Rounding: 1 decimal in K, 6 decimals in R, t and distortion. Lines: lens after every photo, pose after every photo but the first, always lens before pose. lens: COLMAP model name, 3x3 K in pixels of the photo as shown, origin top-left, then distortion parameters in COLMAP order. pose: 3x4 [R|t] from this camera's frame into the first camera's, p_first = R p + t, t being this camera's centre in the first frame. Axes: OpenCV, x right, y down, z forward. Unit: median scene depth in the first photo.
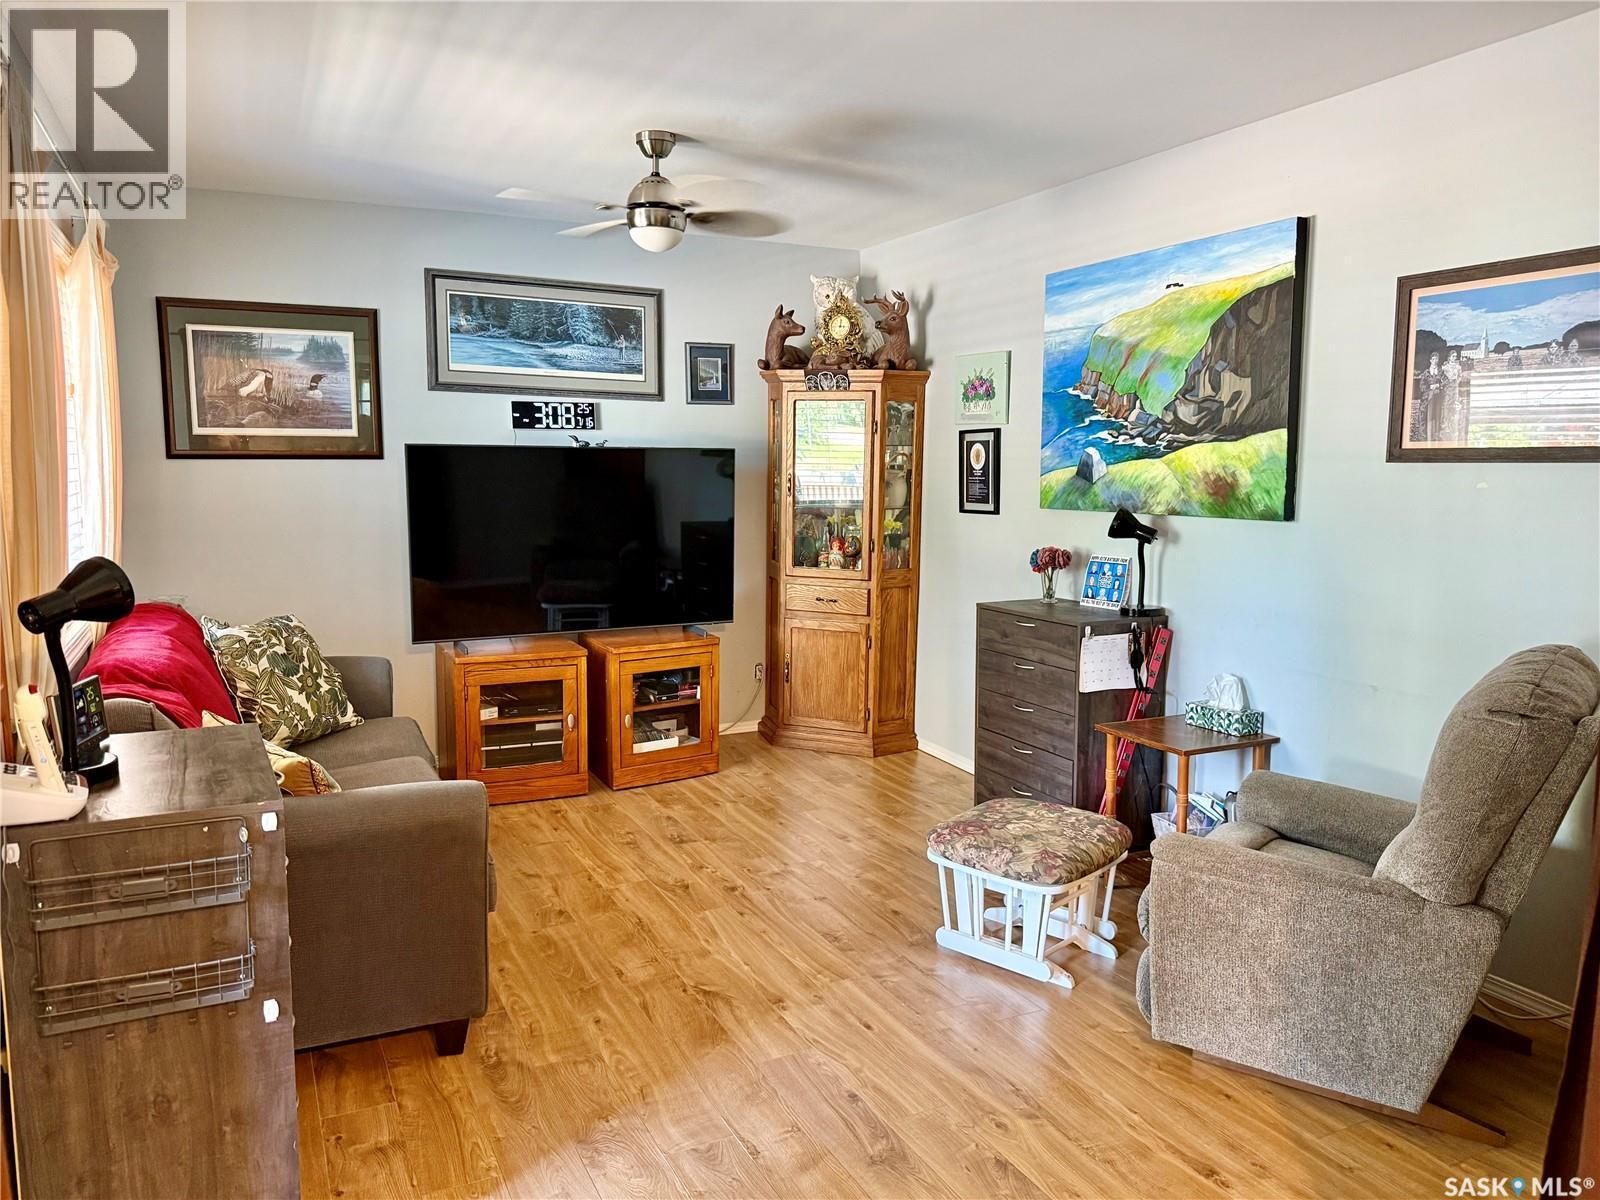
lens RADIAL K [[1148.9, 0, 855.1], [0, 1148.9, 601.6], [0, 0, 1]] dist [0.196747, -0.319287]
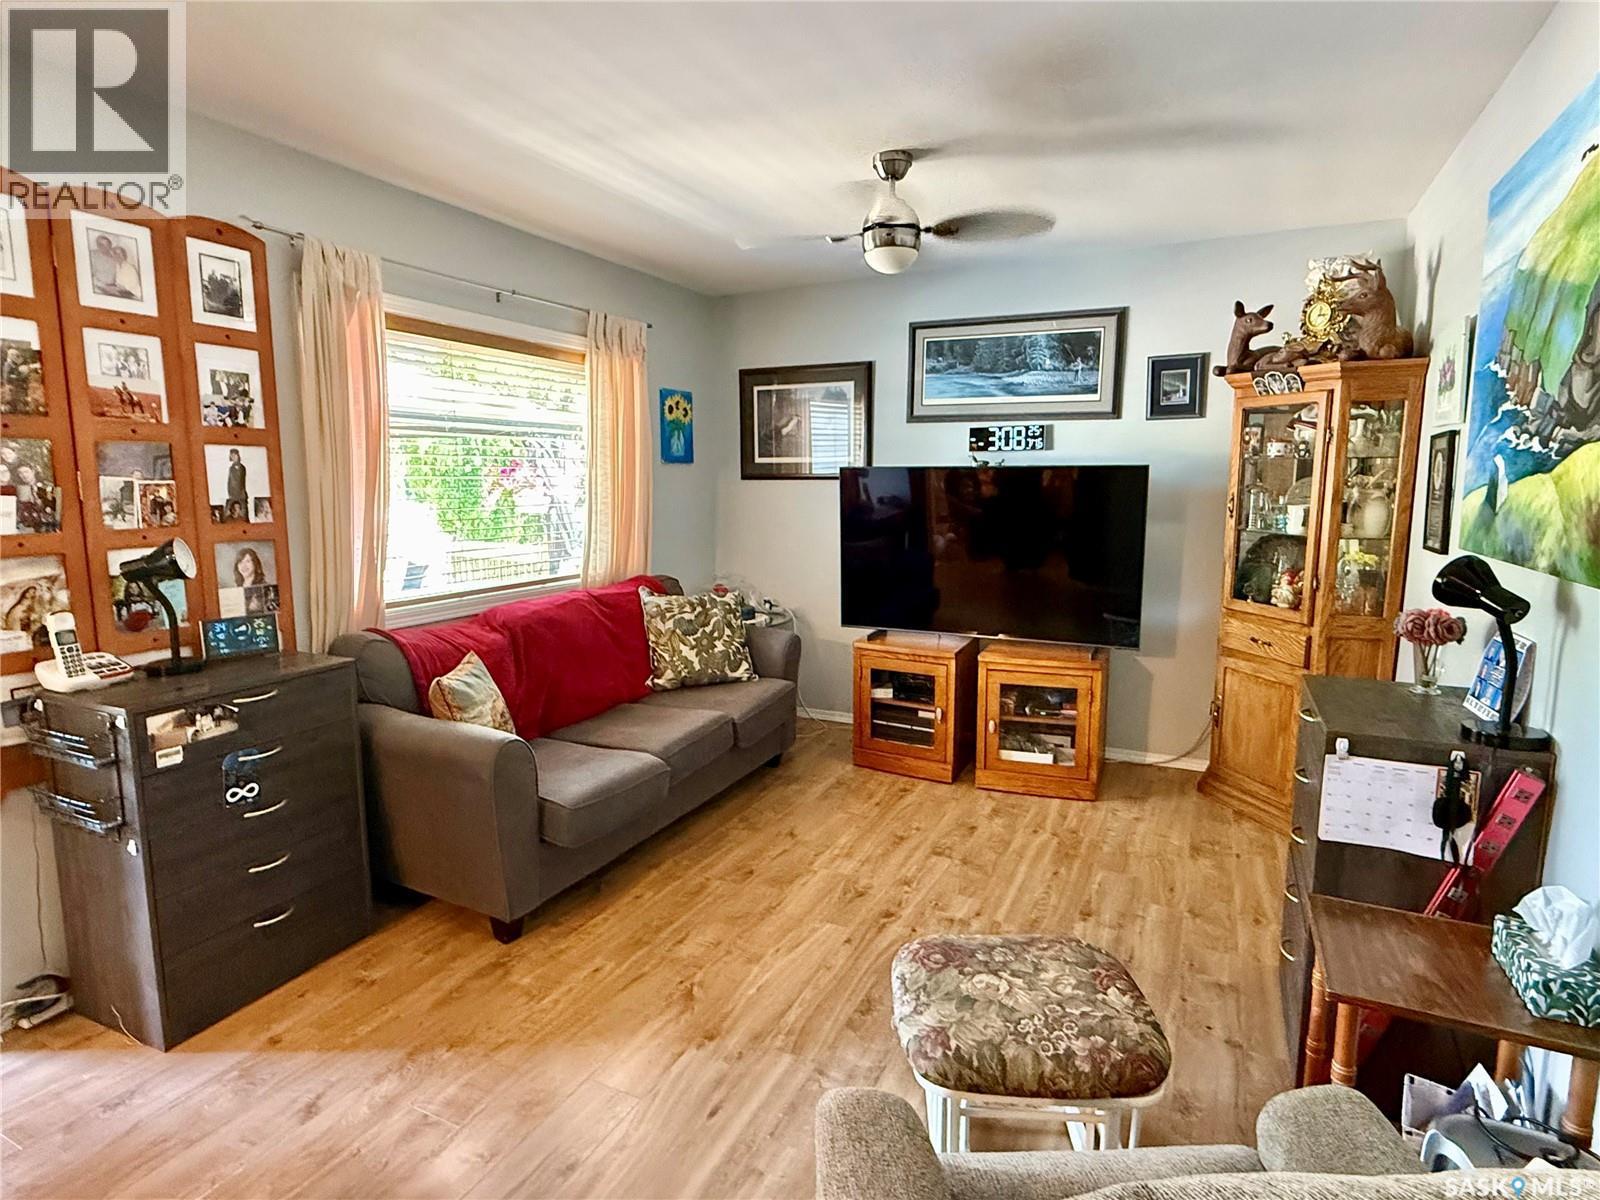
lens RADIAL K [[874.3, 0, 793.3], [0, 874.3, 598.3], [0, 0, 1]] dist [0.002393, 0.001166]
pose [[0.587519, 0.108160, -0.801949, 0.324070], [-0.098459, 0.993219, 0.061824, -0.044384], [0.803198, 0.042636, 0.594184, 0.383073]]
